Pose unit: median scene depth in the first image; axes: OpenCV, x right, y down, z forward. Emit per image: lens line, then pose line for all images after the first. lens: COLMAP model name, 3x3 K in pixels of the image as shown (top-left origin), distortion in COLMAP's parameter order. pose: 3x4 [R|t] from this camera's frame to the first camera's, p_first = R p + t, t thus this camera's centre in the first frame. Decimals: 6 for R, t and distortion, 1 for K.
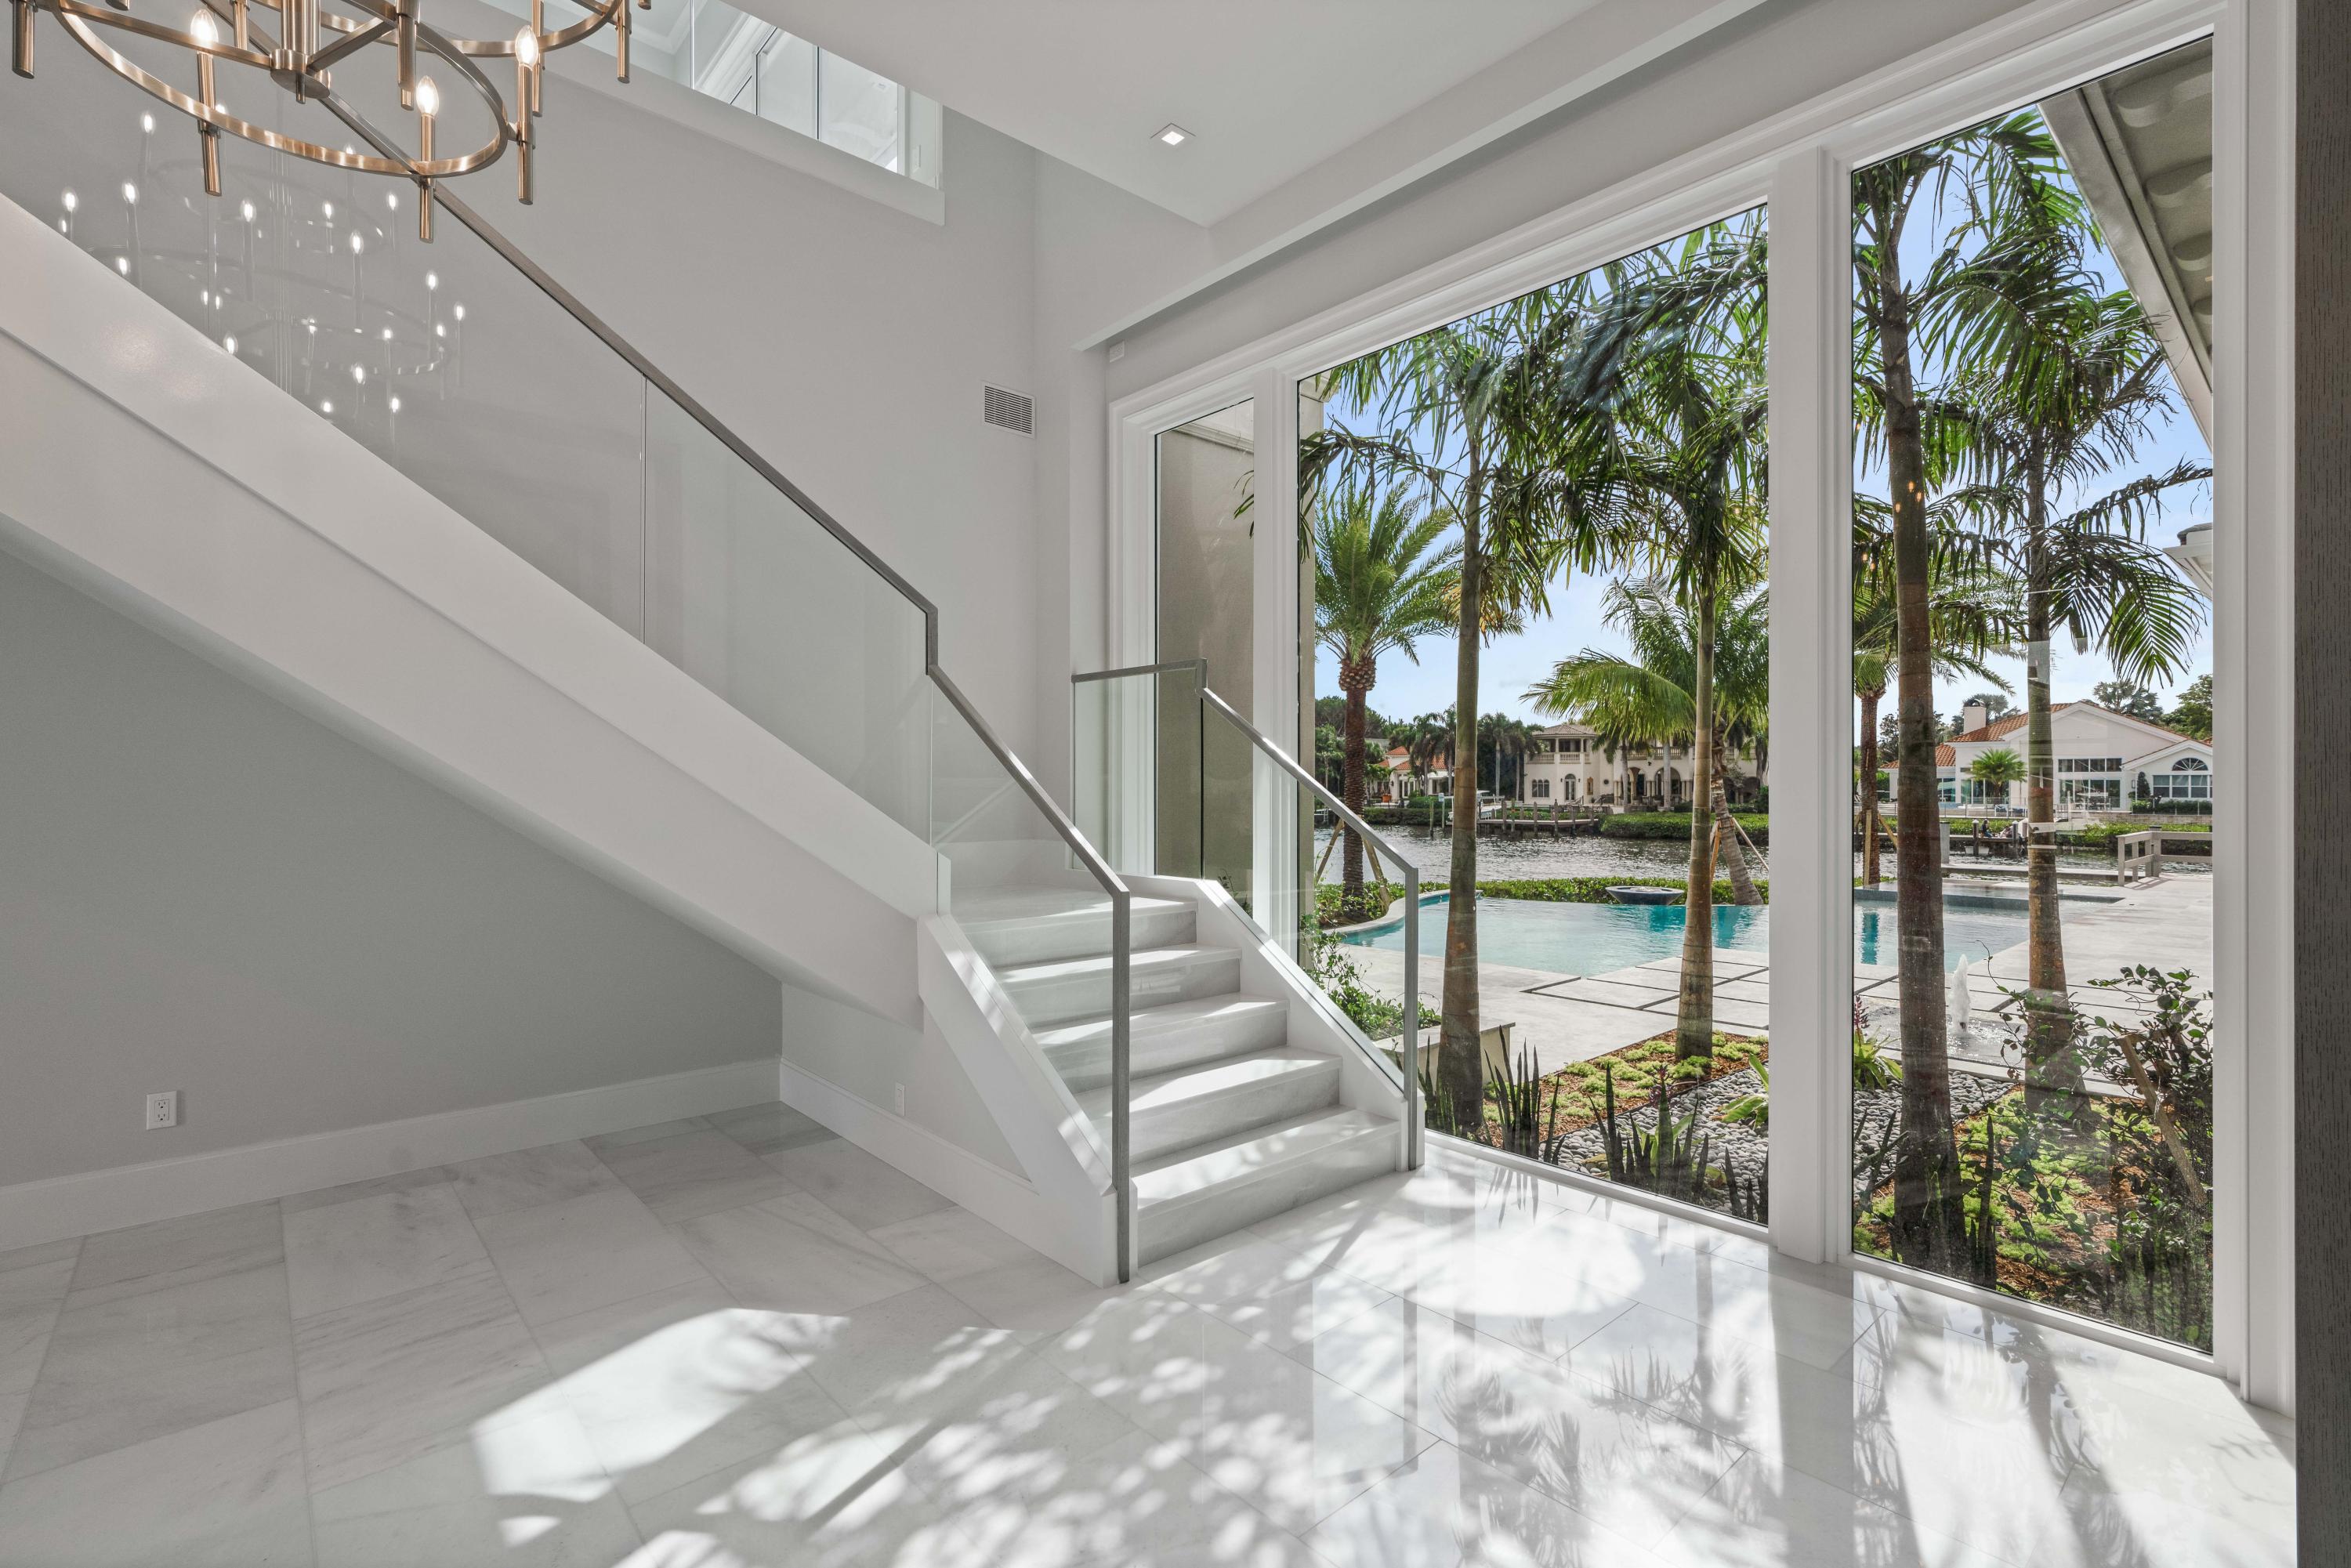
lens RADIAL K [[1055.3, 0, 1200.7], [0, 1055.3, 782.0], [0, 0, 1]] dist [0.013166, -0.002866]
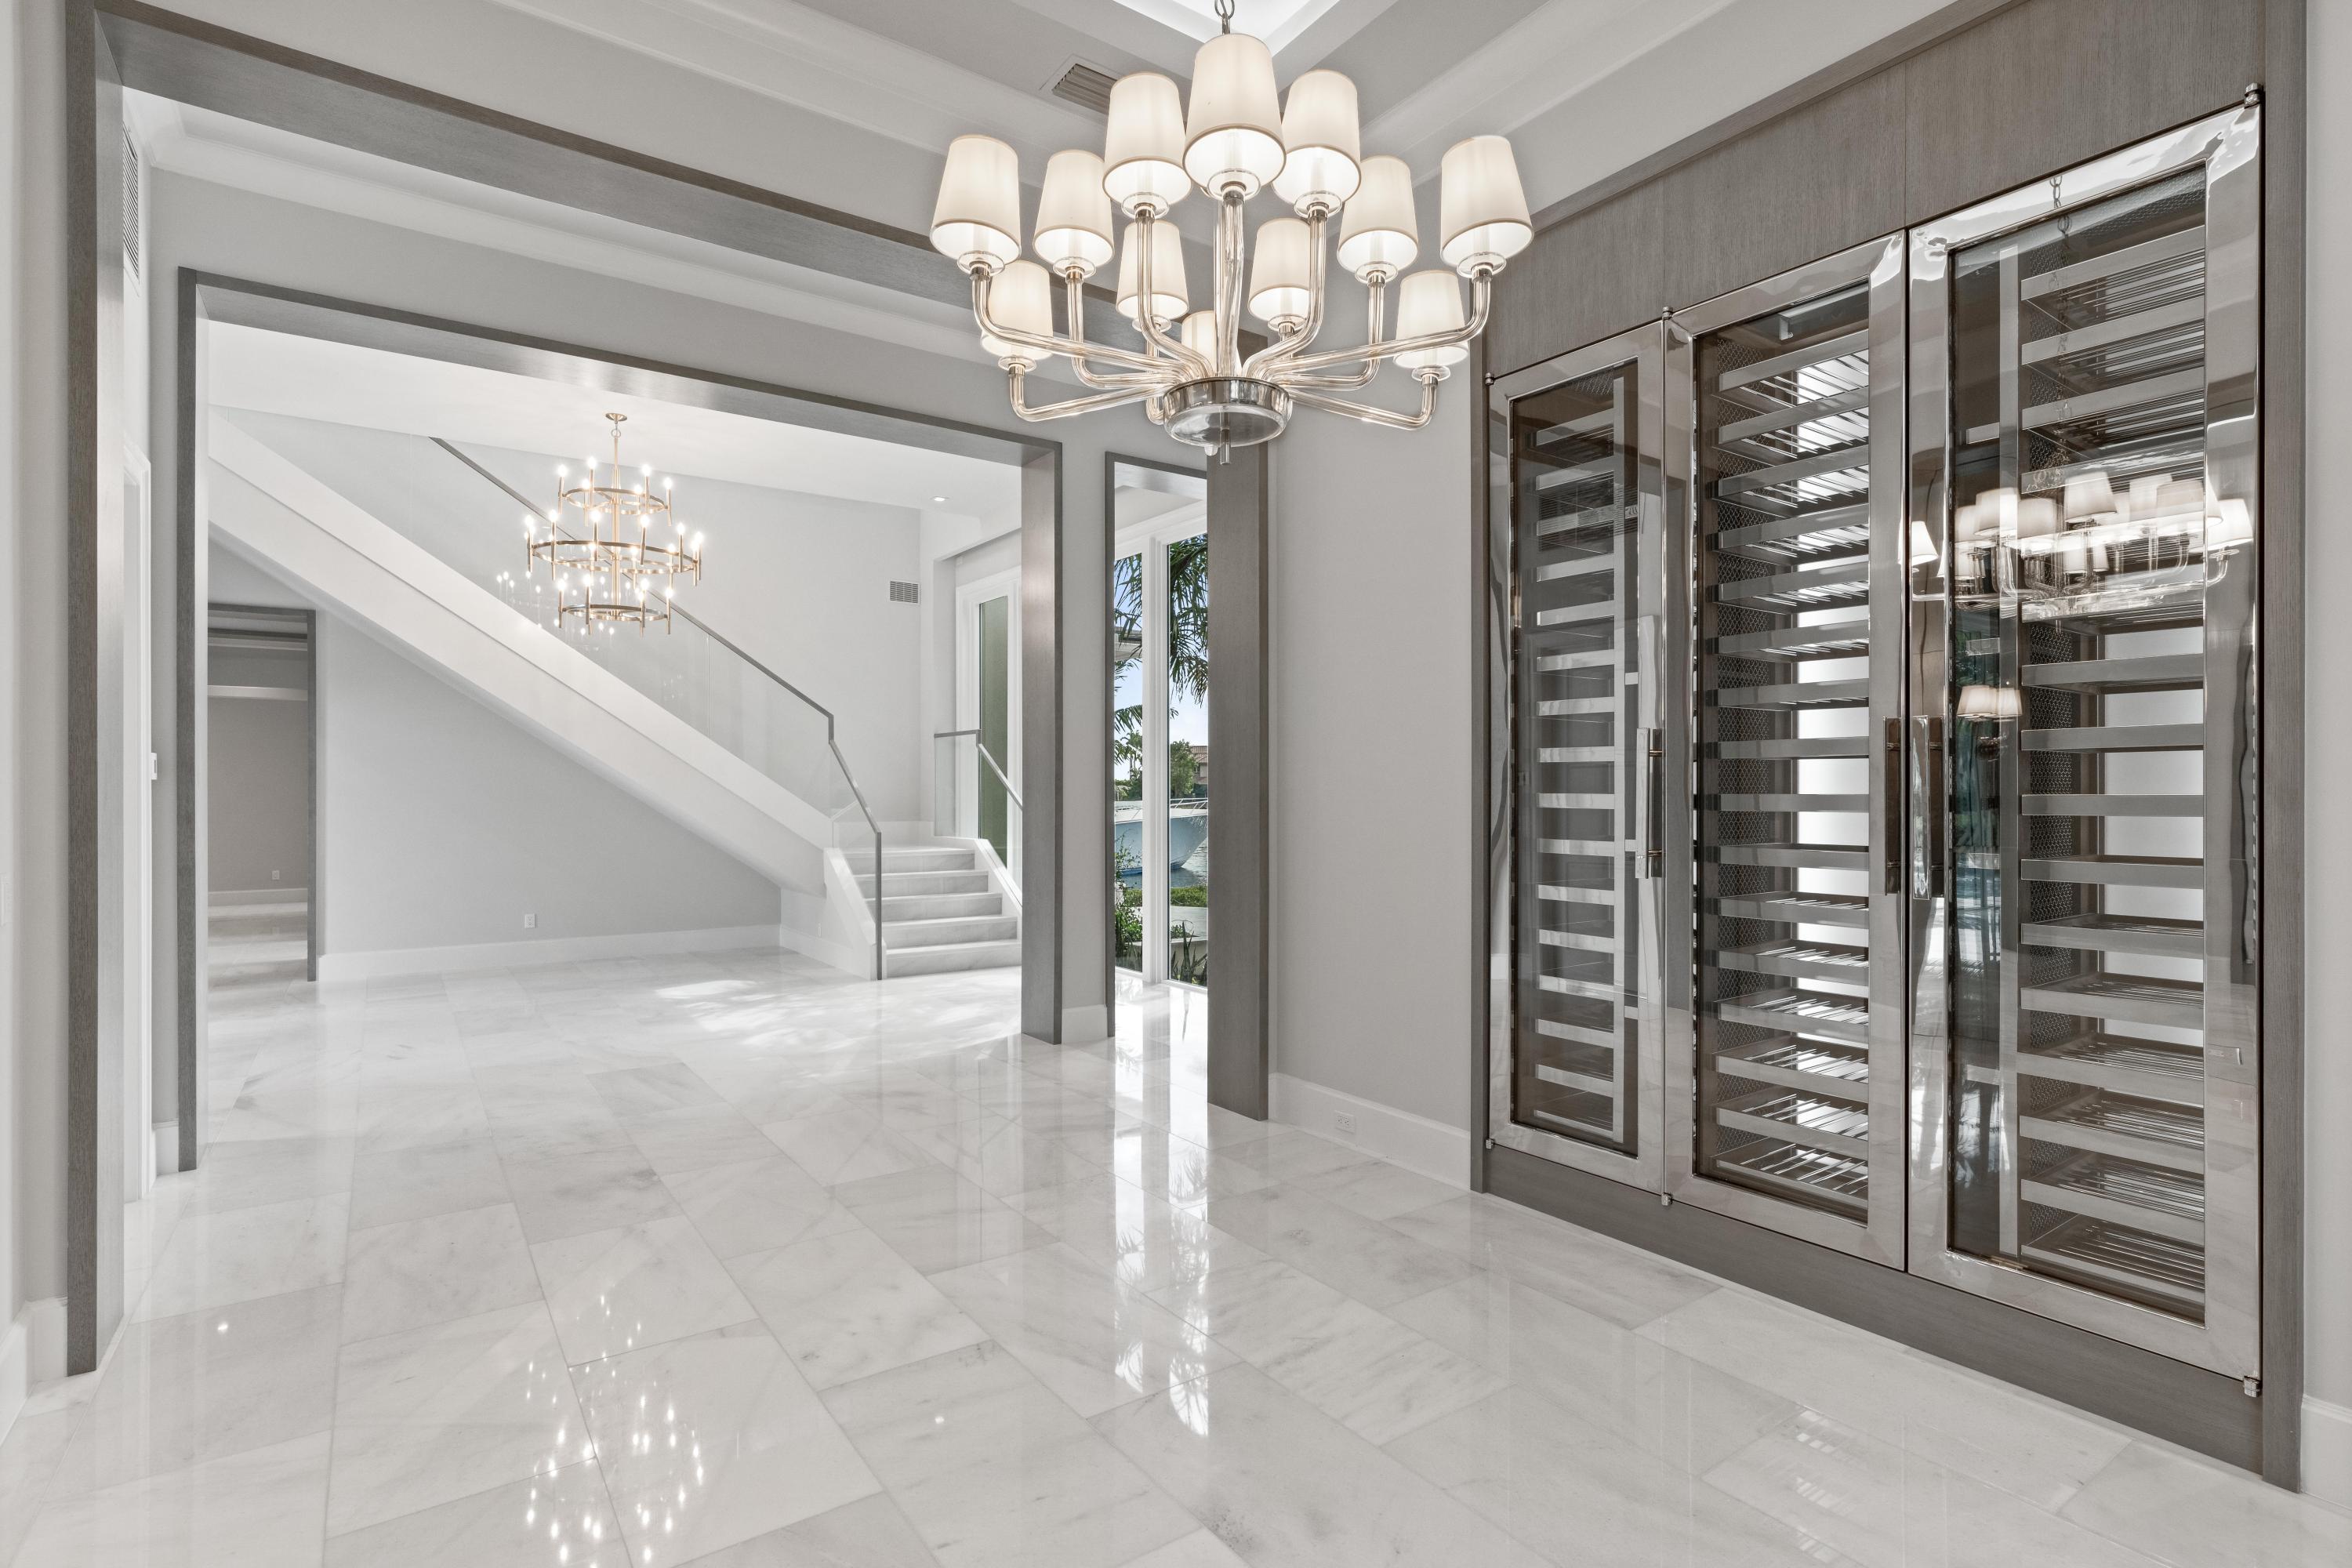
lens RADIAL K [[1142.4, 0, 1194.9], [0, 1142.4, 800.8], [0, 0, 1]] dist [0.033656, -0.000046]
pose [[0.993099, 0.004465, -0.117190, 0.581405], [-0.003182, 0.999933, 0.011131, -0.006596], [0.117232, -0.010681, 0.993047, -0.978397]]
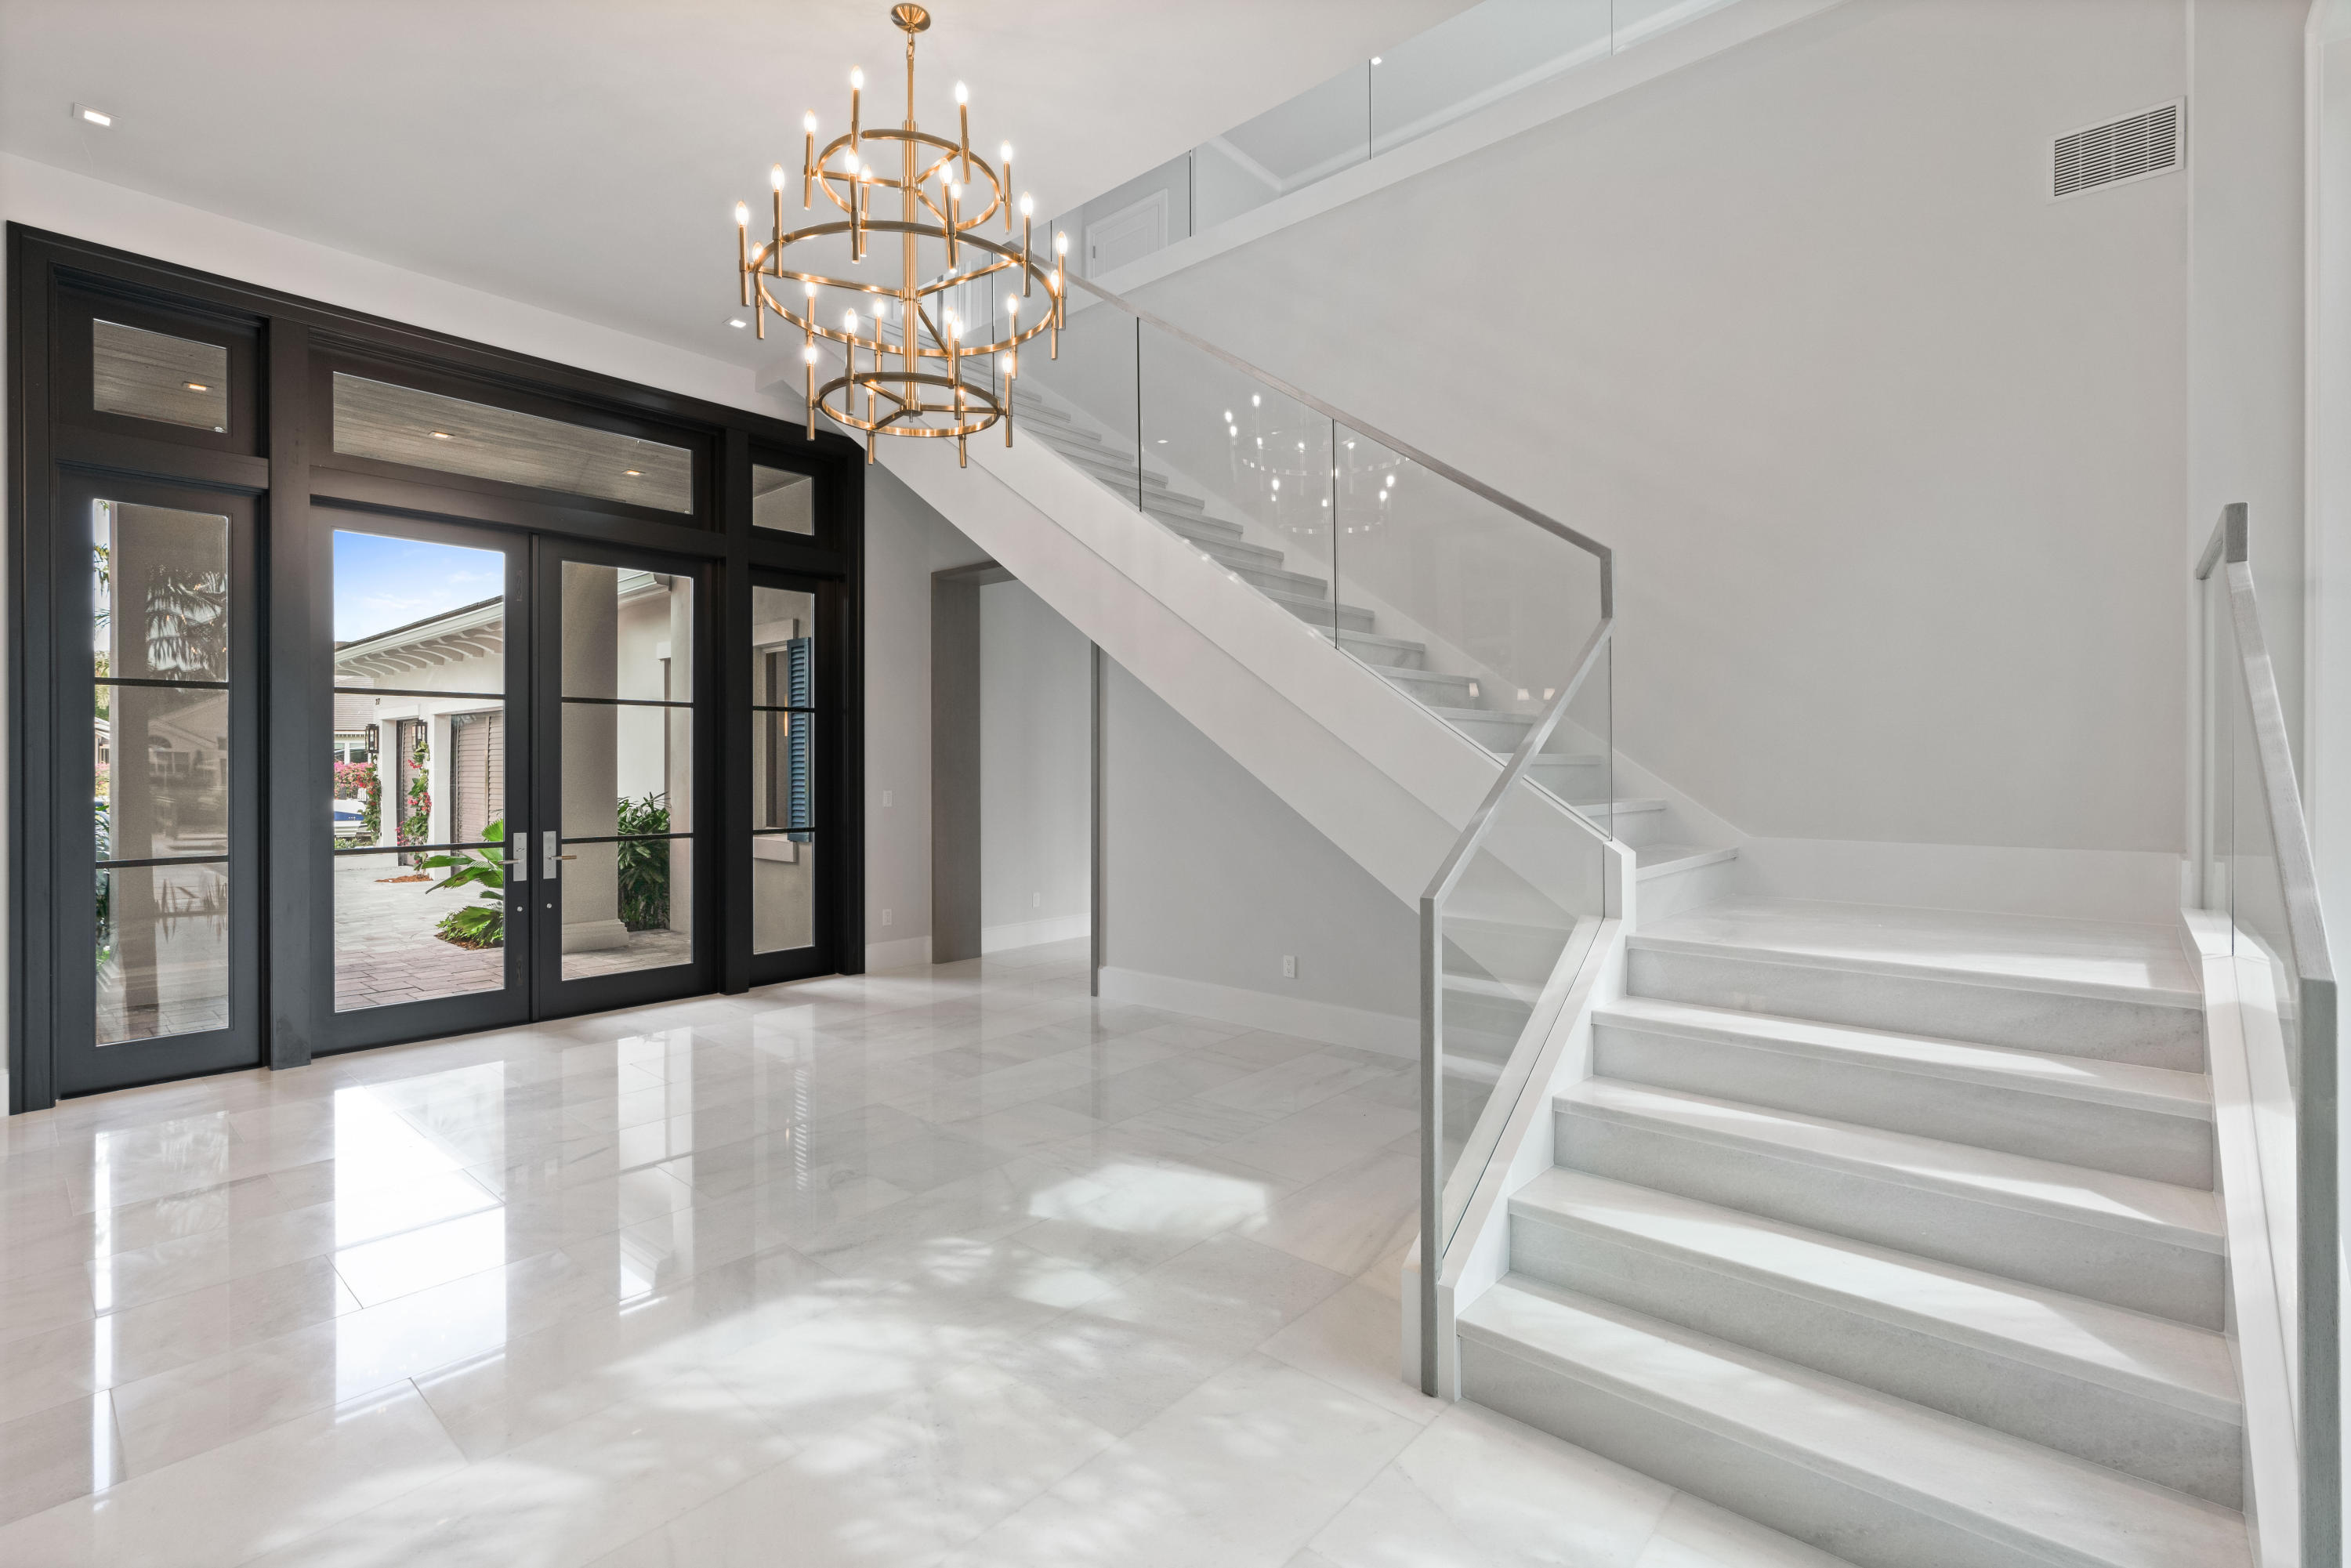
lens RADIAL K [[1127.5, 0, 1132.0], [0, 1127.5, 770.3], [0, 0, 1]] dist [0.000291, 0.000098]
pose [[0.122009, 0.016200, -0.992397, 0.411008], [-0.000683, 0.999868, 0.016238, -0.004609], [0.992529, -0.001304, 0.122004, 0.366019]]
